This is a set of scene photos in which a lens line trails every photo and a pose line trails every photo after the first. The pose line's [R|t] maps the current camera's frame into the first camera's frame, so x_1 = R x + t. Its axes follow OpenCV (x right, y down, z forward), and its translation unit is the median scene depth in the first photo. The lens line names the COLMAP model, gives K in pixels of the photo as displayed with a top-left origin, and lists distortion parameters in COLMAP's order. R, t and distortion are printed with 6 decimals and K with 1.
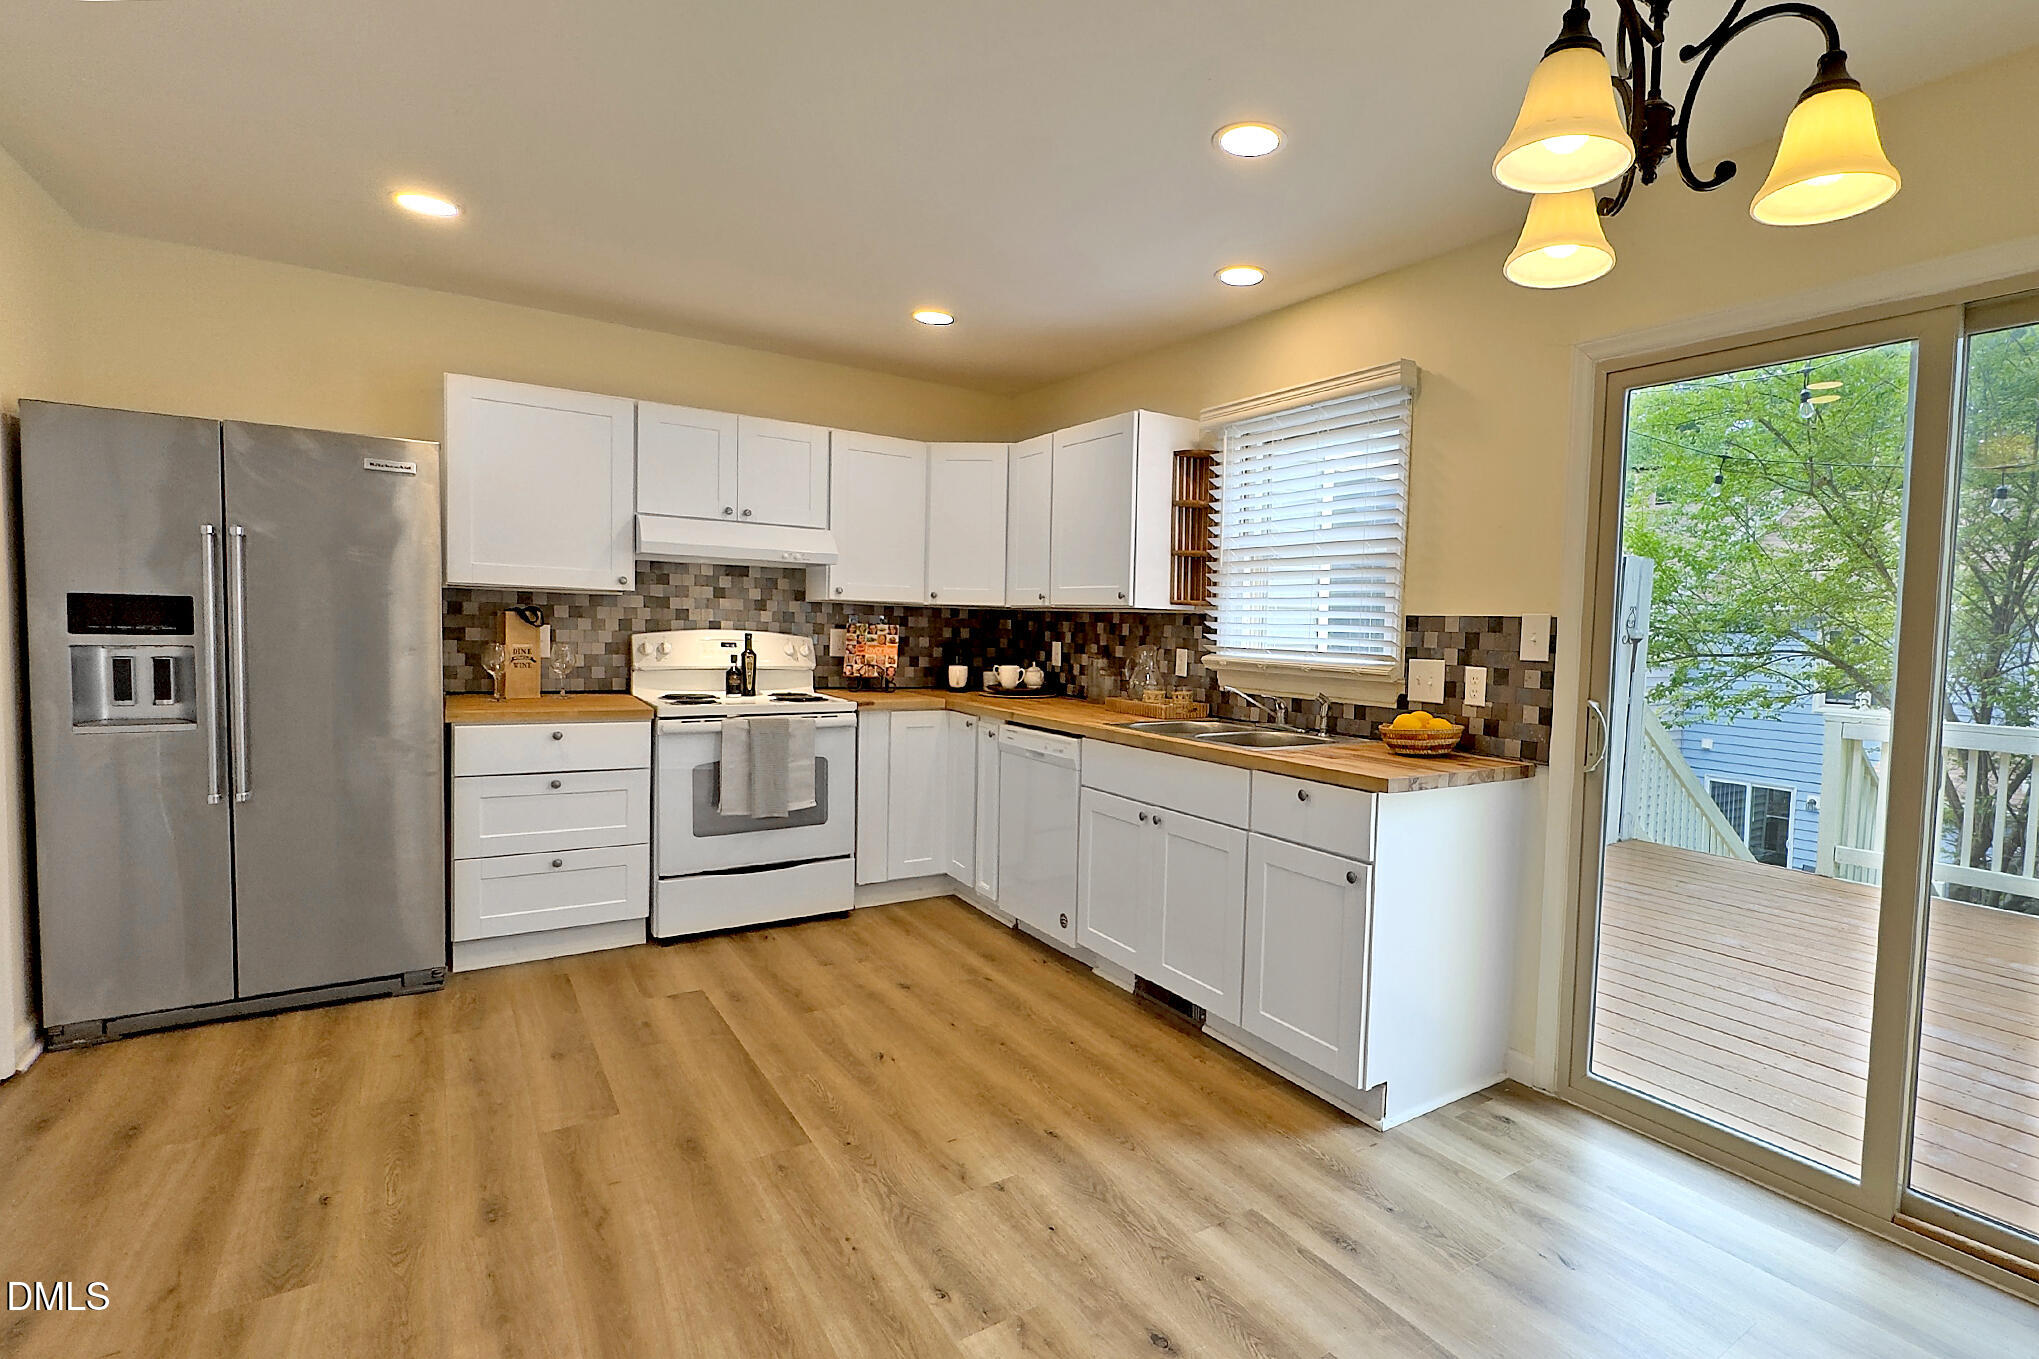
lens RADIAL K [[963.9, 0, 1168.8], [0, 963.9, 680.7], [0, 0, 1]] dist [-0.004375, 0.001766]
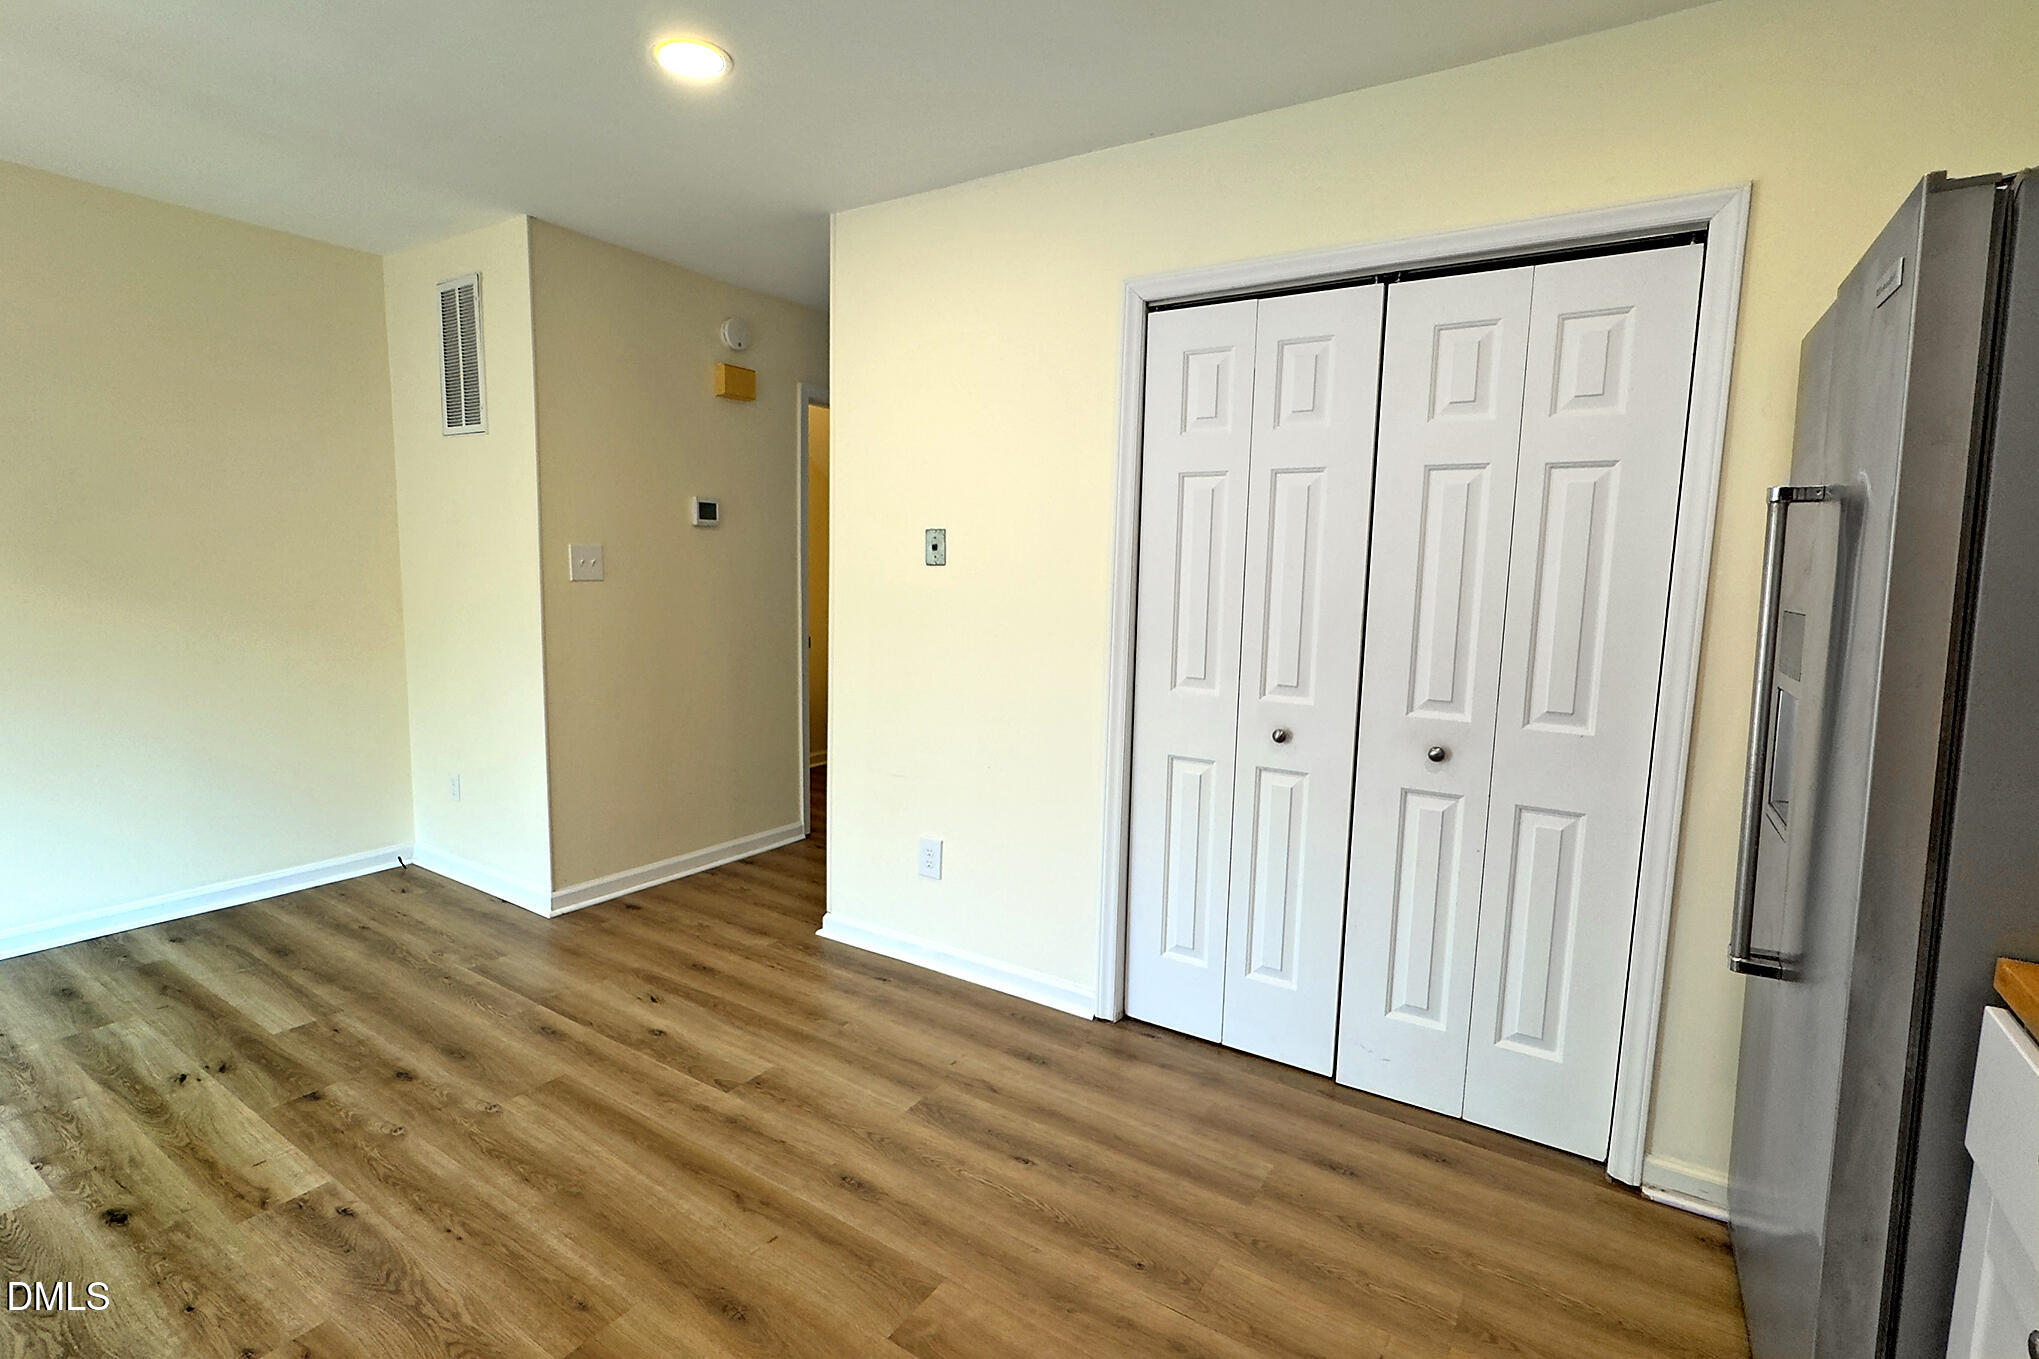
lens RADIAL K [[963.9, 0, 982.9], [0, 963.9, 675.0], [0, 0, 1]] dist [-0.004375, 0.001766]
pose [[-0.943624, -0.014880, -0.330684, -0.270389], [-0.071384, 0.984631, 0.159391, -0.083641], [0.323230, 0.174011, -0.930184, 1.057379]]
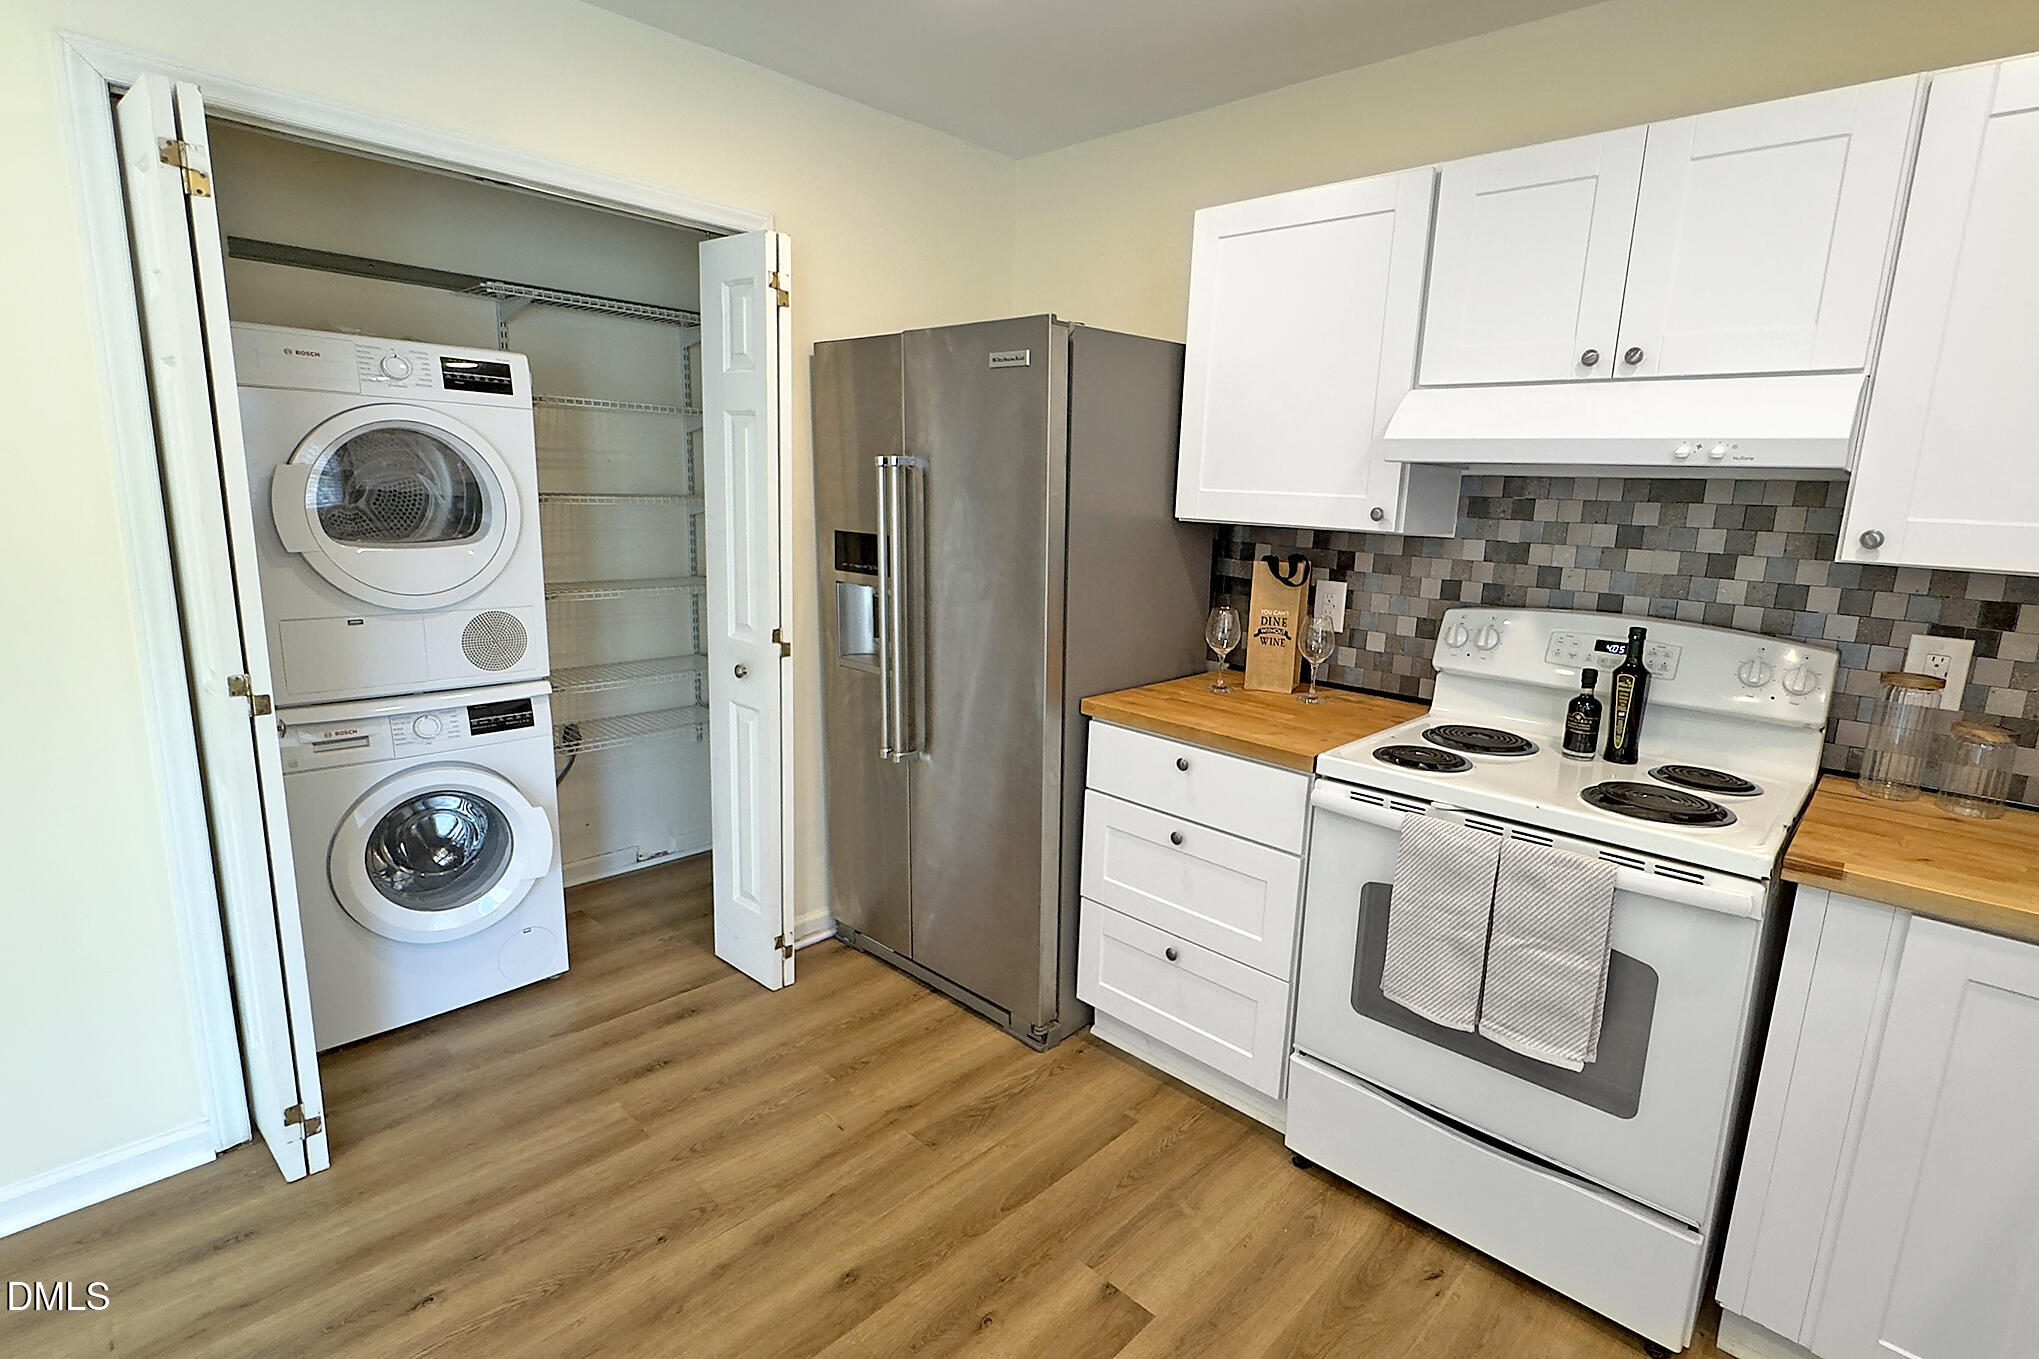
lens RADIAL K [[963.9, 0, 1069.1], [0, 963.9, 677.3], [0, 0, 1]] dist [-0.004375, 0.001766]
pose [[0.188474, 0.164502, -0.968203, -0.045561], [-0.089738, 0.984632, 0.149825, -0.082553], [0.977970, 0.058646, 0.200339, 0.755335]]
